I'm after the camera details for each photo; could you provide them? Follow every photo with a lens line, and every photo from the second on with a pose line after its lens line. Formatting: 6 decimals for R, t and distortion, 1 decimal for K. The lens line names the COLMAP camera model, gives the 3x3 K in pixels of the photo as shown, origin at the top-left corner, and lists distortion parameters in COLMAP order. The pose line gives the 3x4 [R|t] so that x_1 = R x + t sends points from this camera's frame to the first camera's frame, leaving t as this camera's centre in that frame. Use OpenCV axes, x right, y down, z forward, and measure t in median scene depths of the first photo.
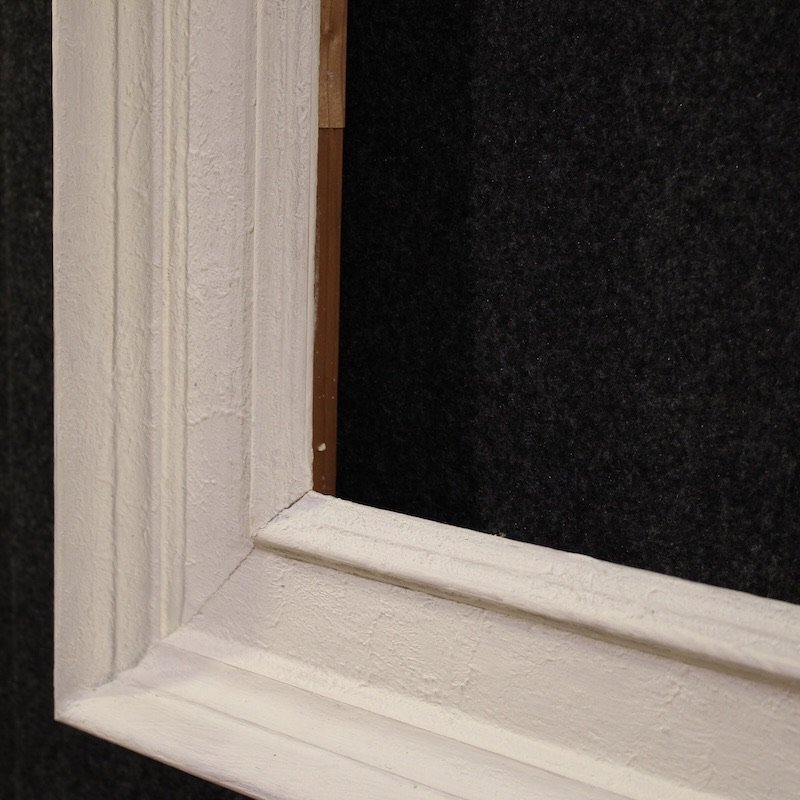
lens RADIAL K [[1842.4, 0, 400.0], [0, 1842.4, 400.0], [0, 0, 1]] dist [0.007654, 0.000493]
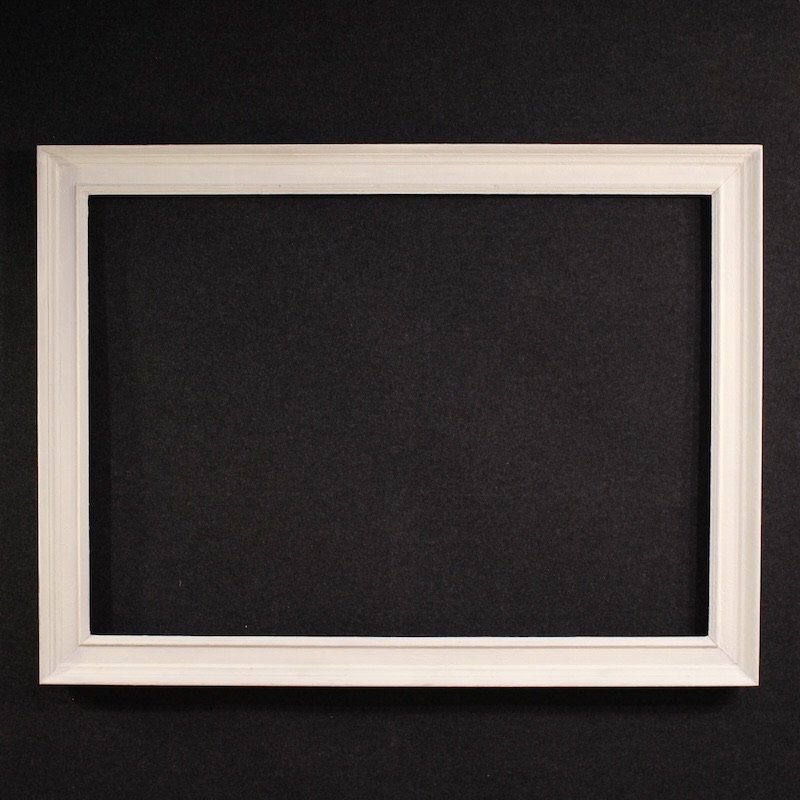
lens RADIAL K [[1397.9, 0, 400.0], [0, 1397.9, 400.0], [0, 0, 1]] dist [-0.066307, -0.036941]
pose [[0.736073, -0.037438, 0.675866, -2.500636], [0.125643, 0.988675, -0.082071, -0.225226], [-0.665139, 0.145328, 0.732441, -3.356354]]
